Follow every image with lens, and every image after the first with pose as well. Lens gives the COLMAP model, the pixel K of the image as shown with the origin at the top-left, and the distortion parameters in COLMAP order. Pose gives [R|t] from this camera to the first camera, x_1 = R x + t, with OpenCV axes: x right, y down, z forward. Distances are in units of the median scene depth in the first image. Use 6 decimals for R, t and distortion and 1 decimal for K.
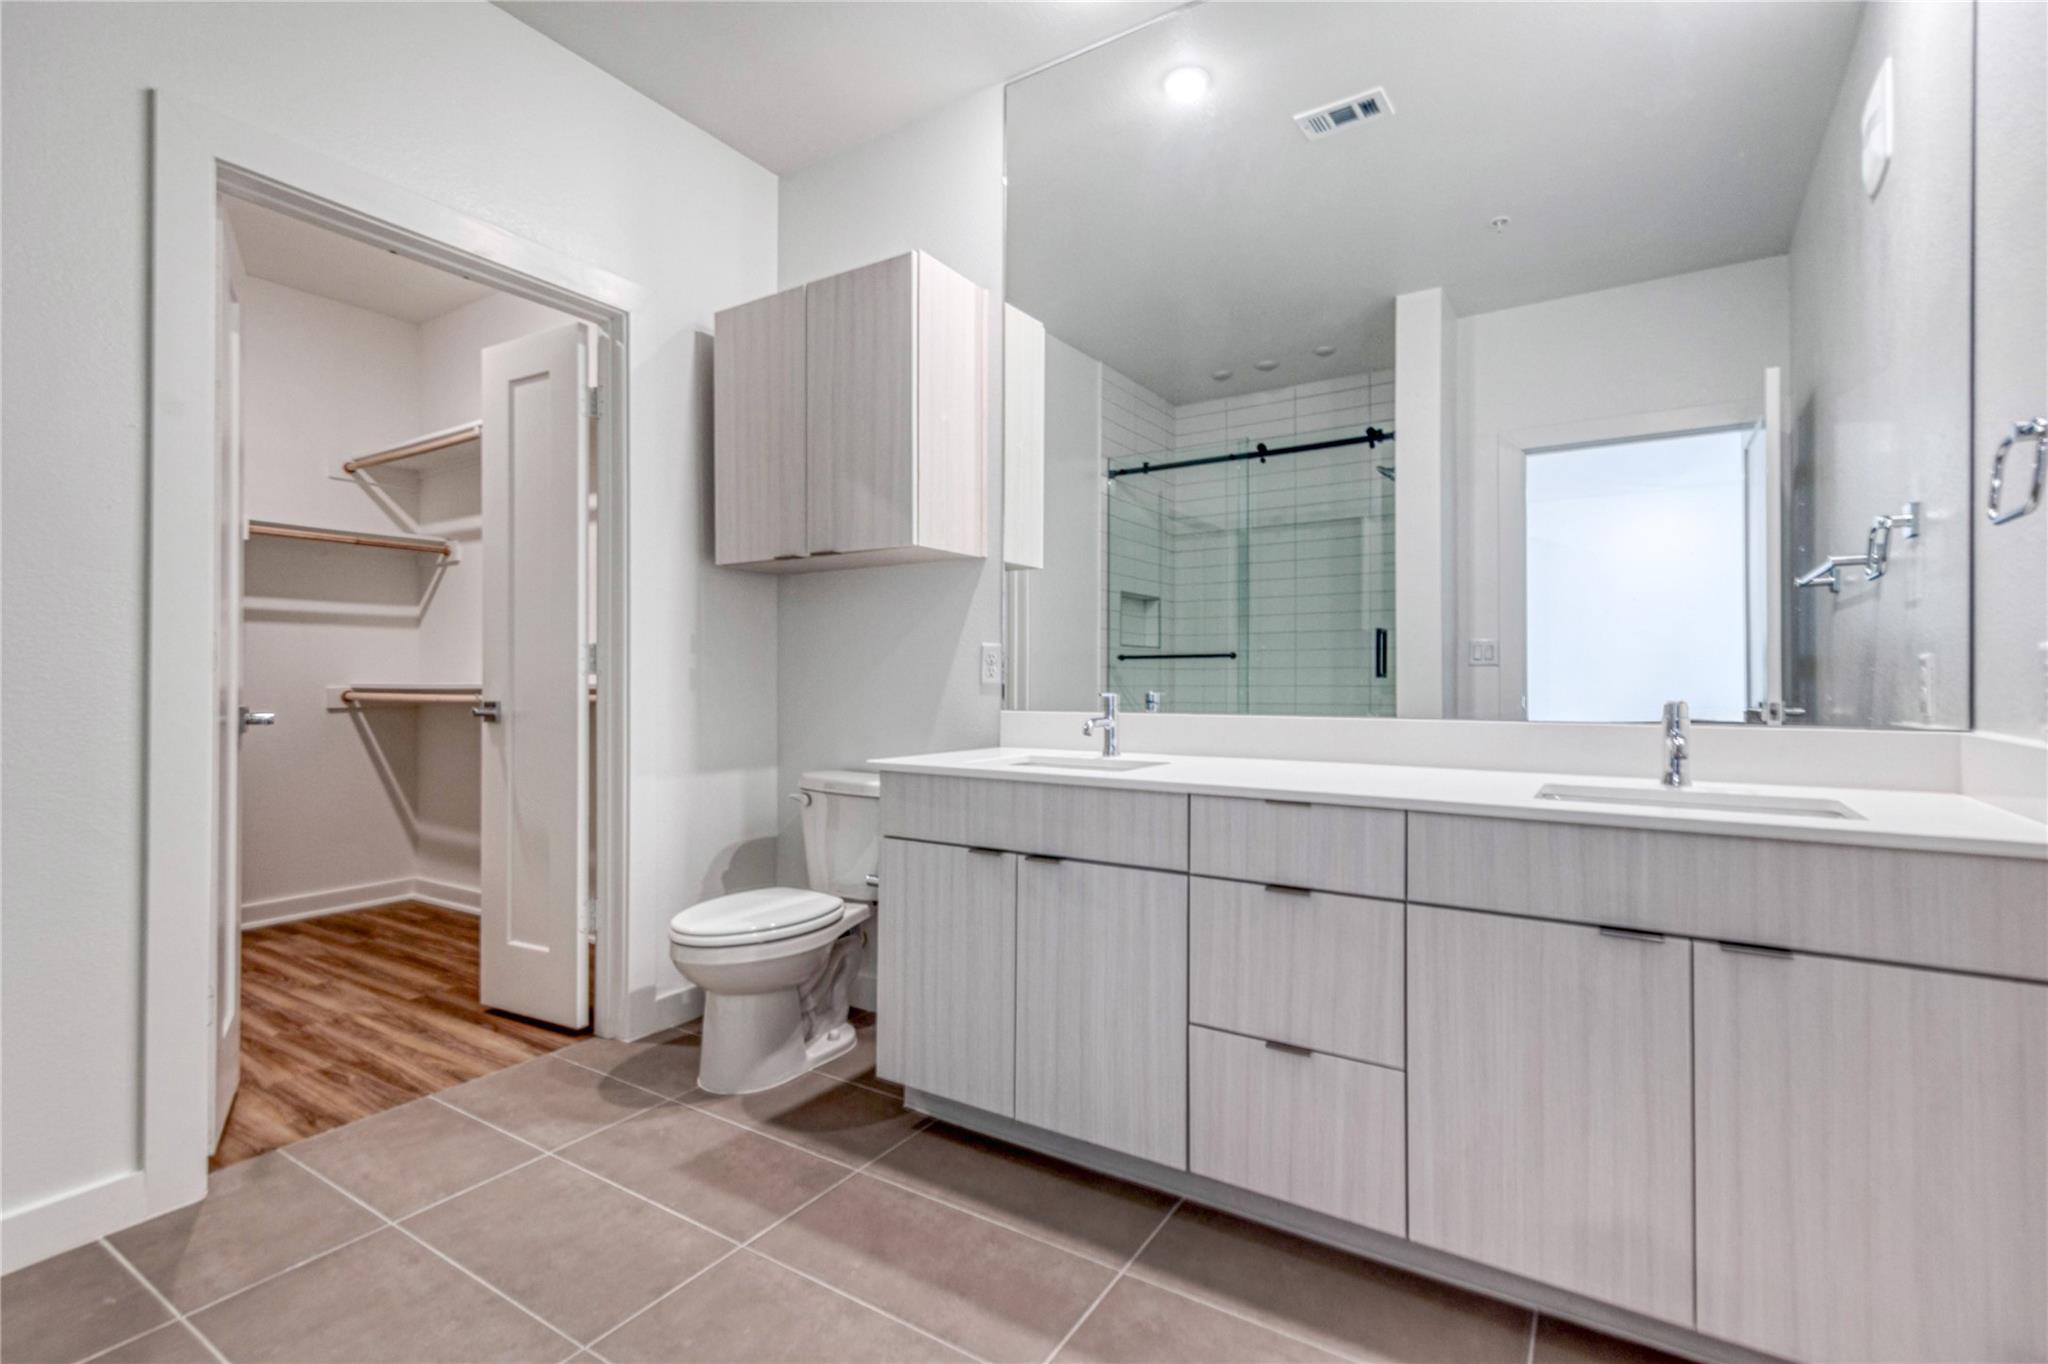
lens RADIAL K [[942.7, 0, 1031.6], [0, 942.7, 673.1], [0, 0, 1]] dist [0.008980, -0.000375]
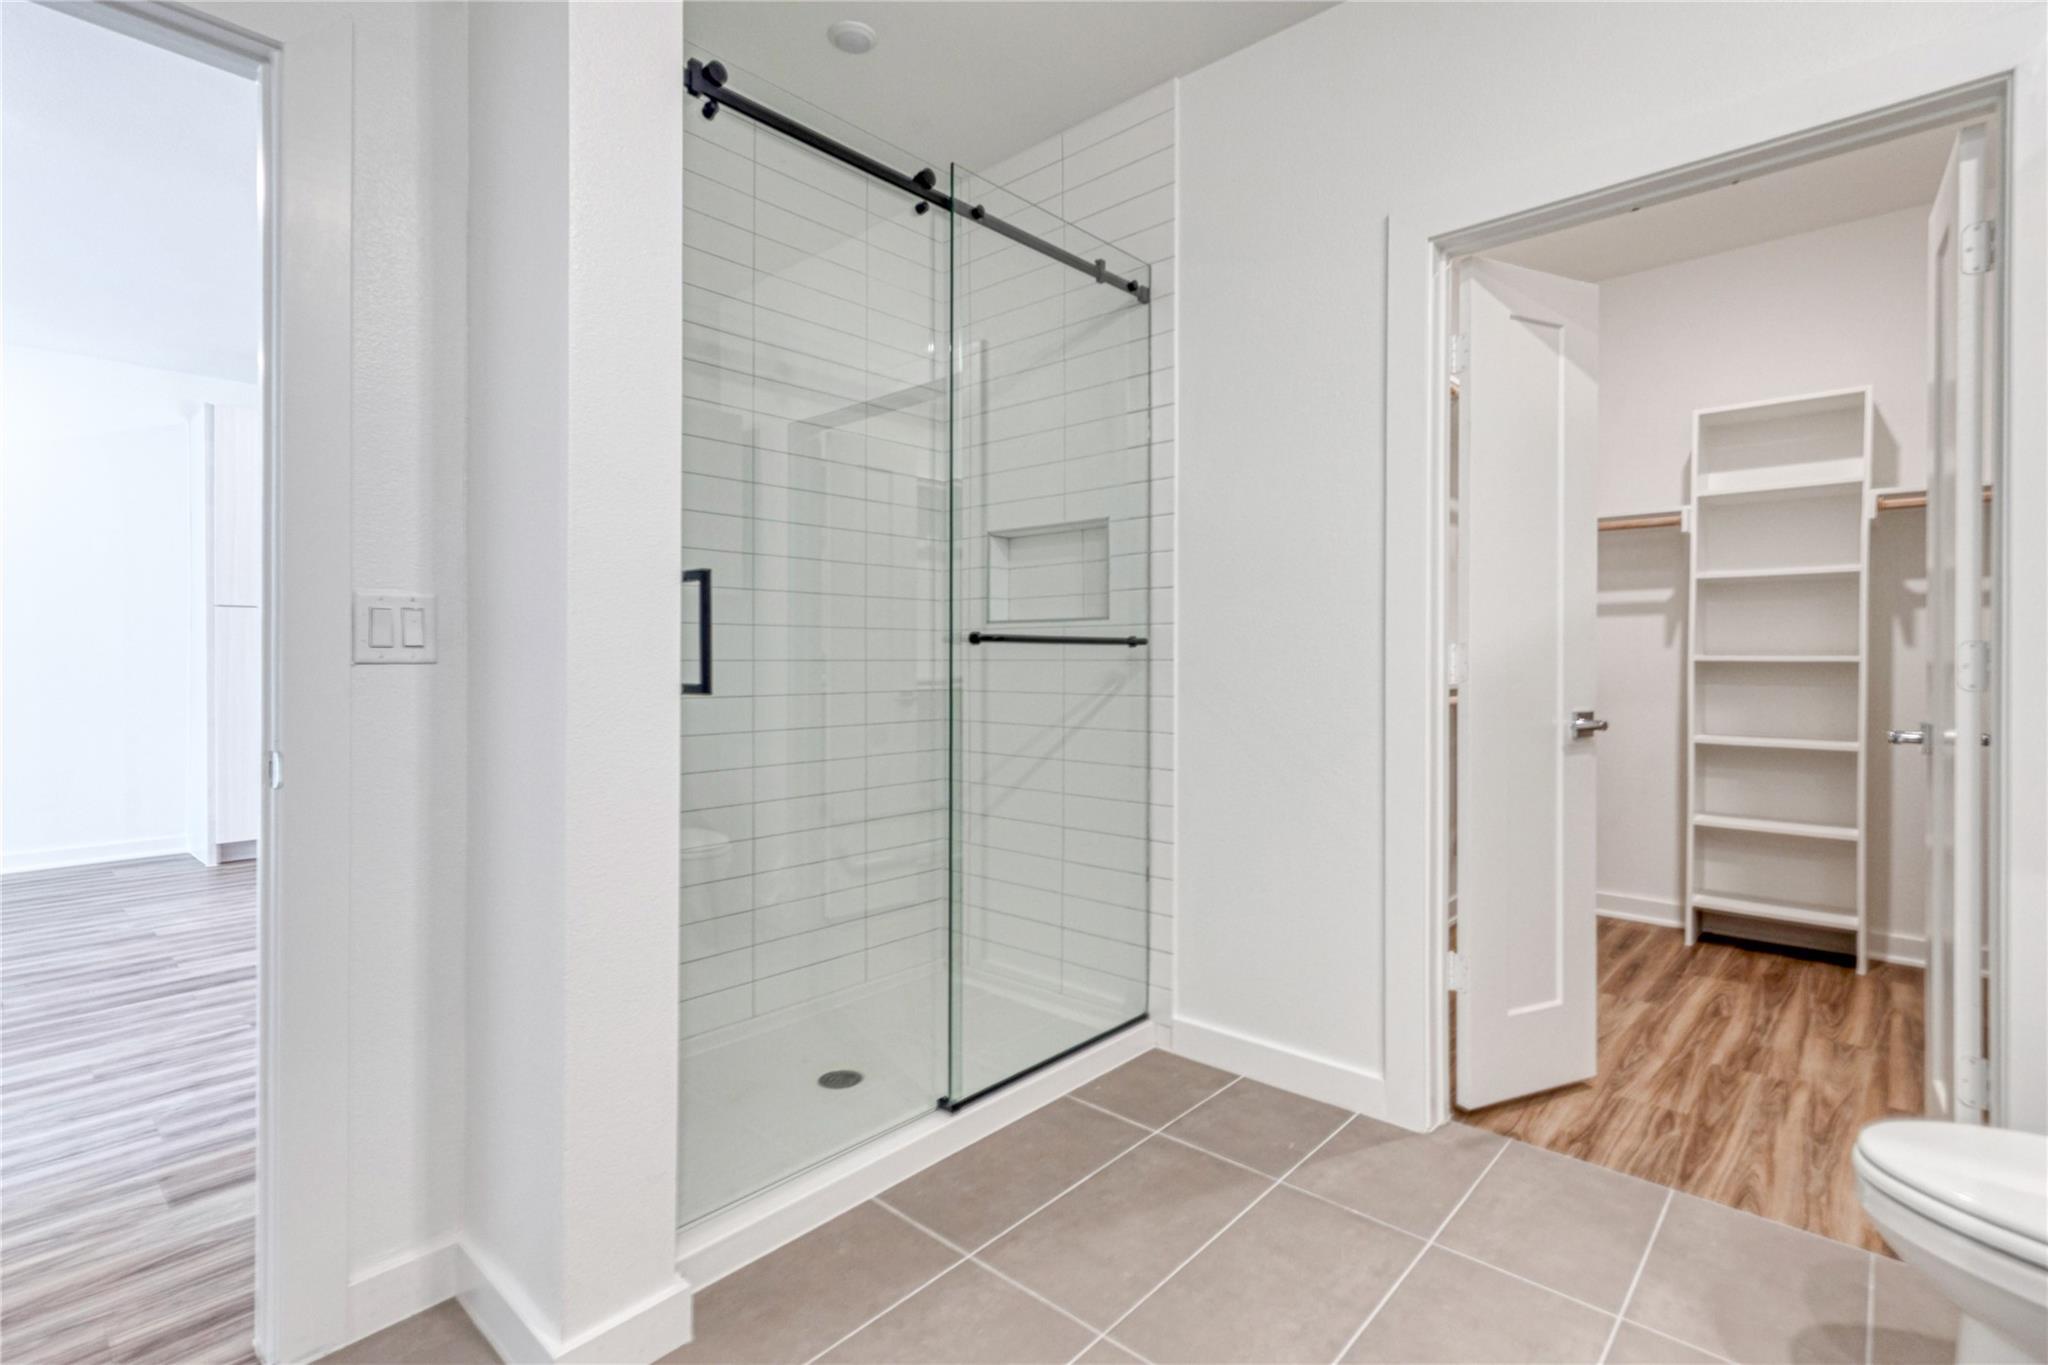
lens RADIAL K [[970.6, 0, 964.5], [0, 970.6, 656.2], [0, 0, 1]] dist [0.006134, -0.000783]
pose [[-0.199138, 0.004313, -0.979962, 0.303585], [0.004338, 0.999984, 0.003519, -0.019949], [0.979962, -0.003550, -0.199153, 0.559346]]
